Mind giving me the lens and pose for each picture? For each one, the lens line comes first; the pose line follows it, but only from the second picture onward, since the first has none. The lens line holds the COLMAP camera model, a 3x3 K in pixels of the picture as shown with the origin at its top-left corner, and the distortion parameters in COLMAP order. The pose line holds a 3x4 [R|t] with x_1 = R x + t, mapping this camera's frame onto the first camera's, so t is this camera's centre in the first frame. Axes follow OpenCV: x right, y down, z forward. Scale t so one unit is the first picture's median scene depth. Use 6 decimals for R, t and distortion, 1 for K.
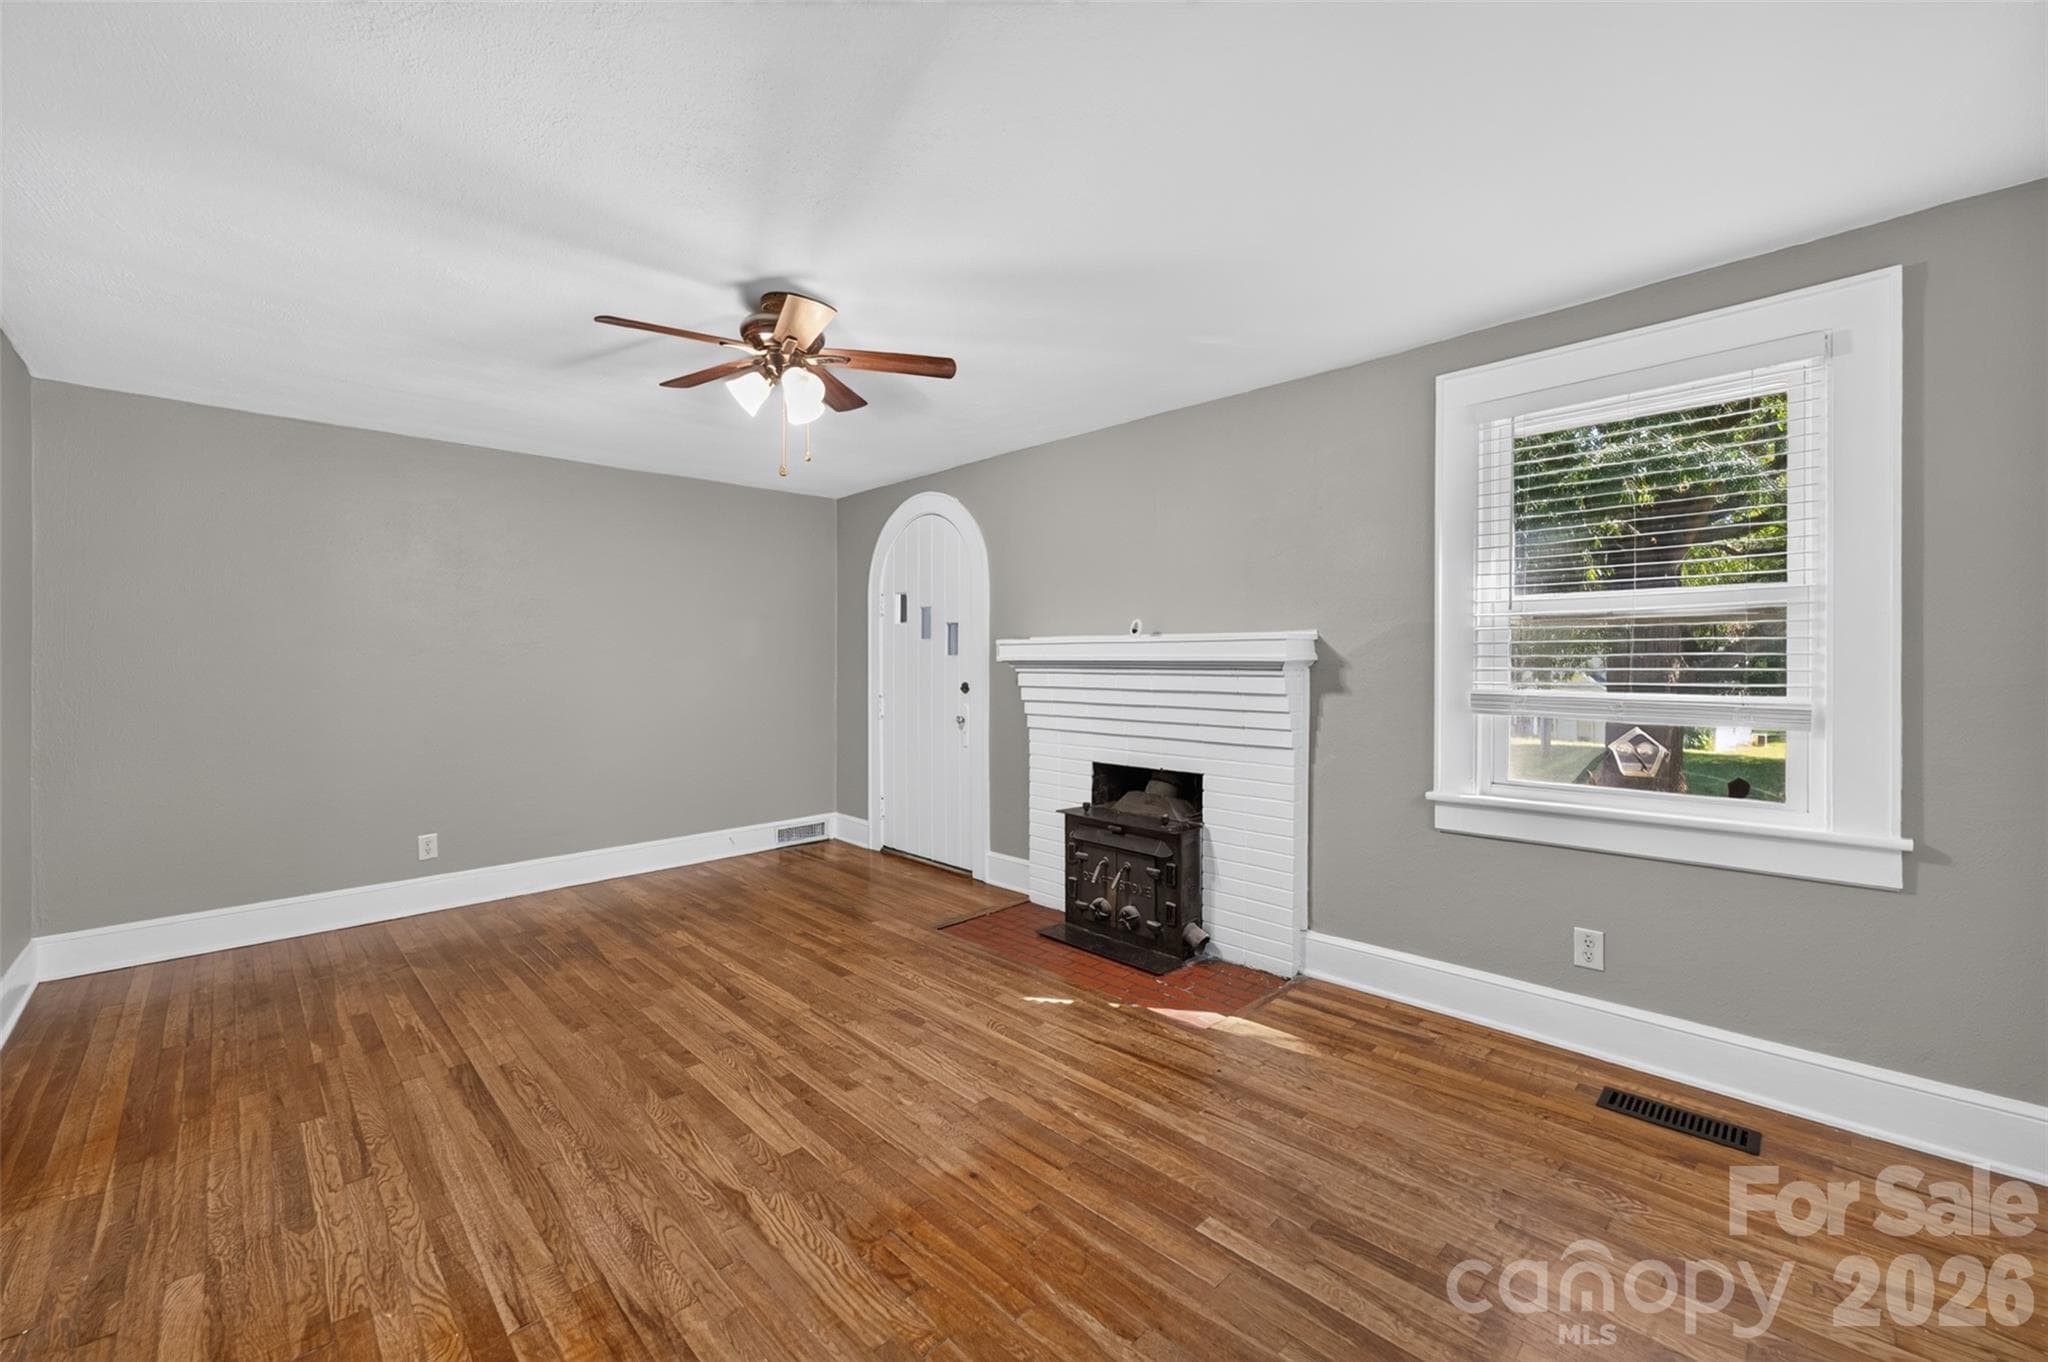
lens RADIAL K [[814.3, 0, 1029.1], [0, 814.3, 677.1], [0, 0, 1]] dist [-0.000543, 0.000113]
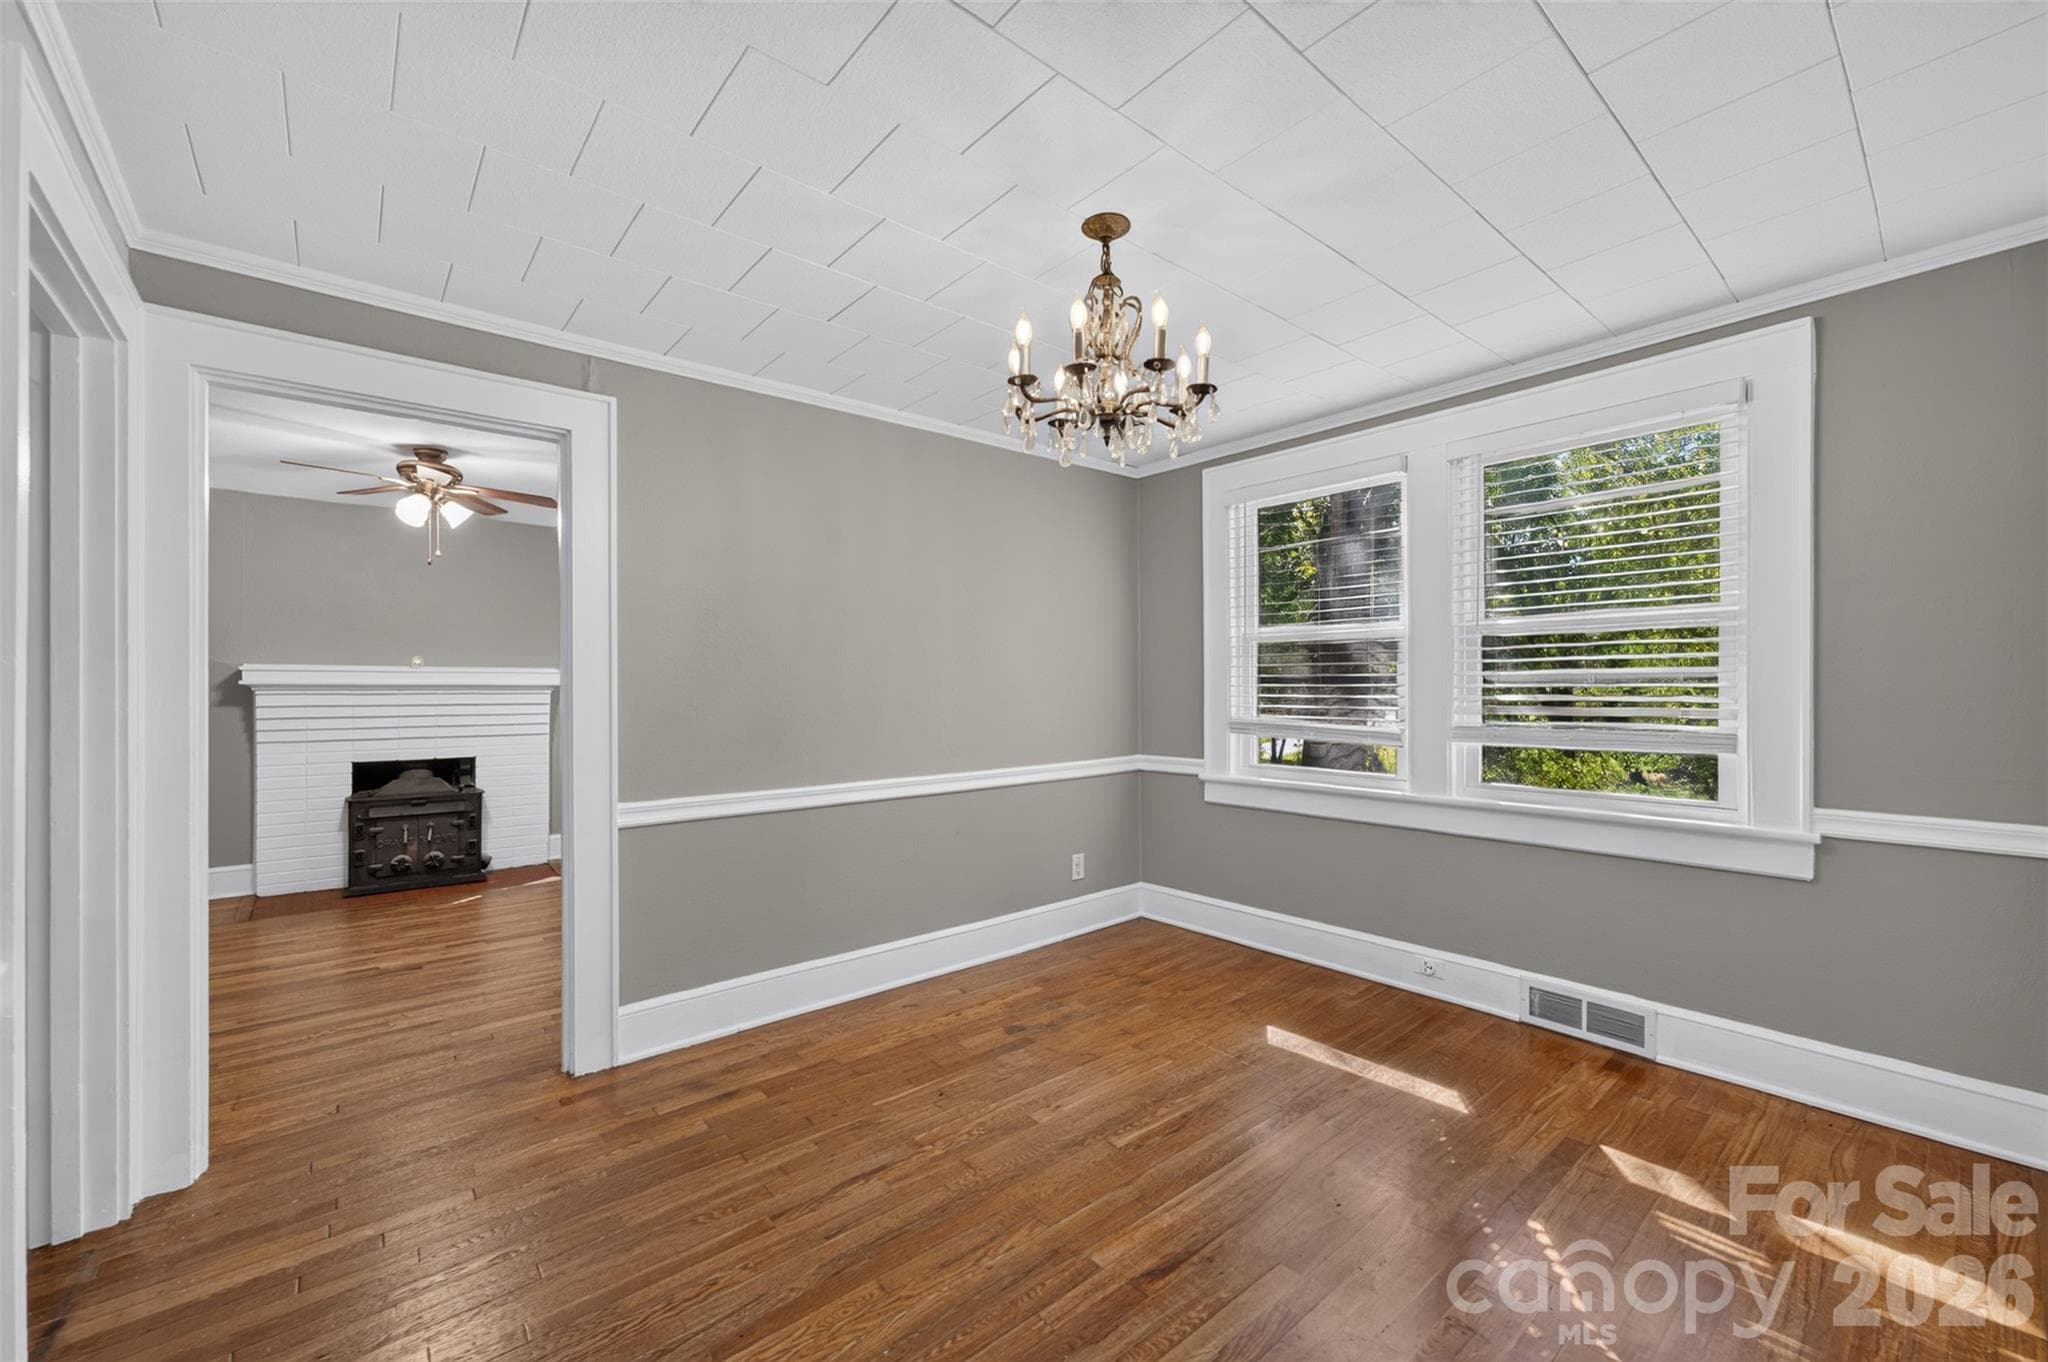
lens RADIAL K [[814.3, 0, 1029.1], [0, 814.3, 677.1], [0, 0, 1]] dist [-0.000543, 0.000113]
pose [[0.080384, 0.006379, 0.996744, -1.309877], [0.010171, 0.999922, -0.007219, -0.013666], [-0.996712, 0.010718, 0.080313, -0.205144]]
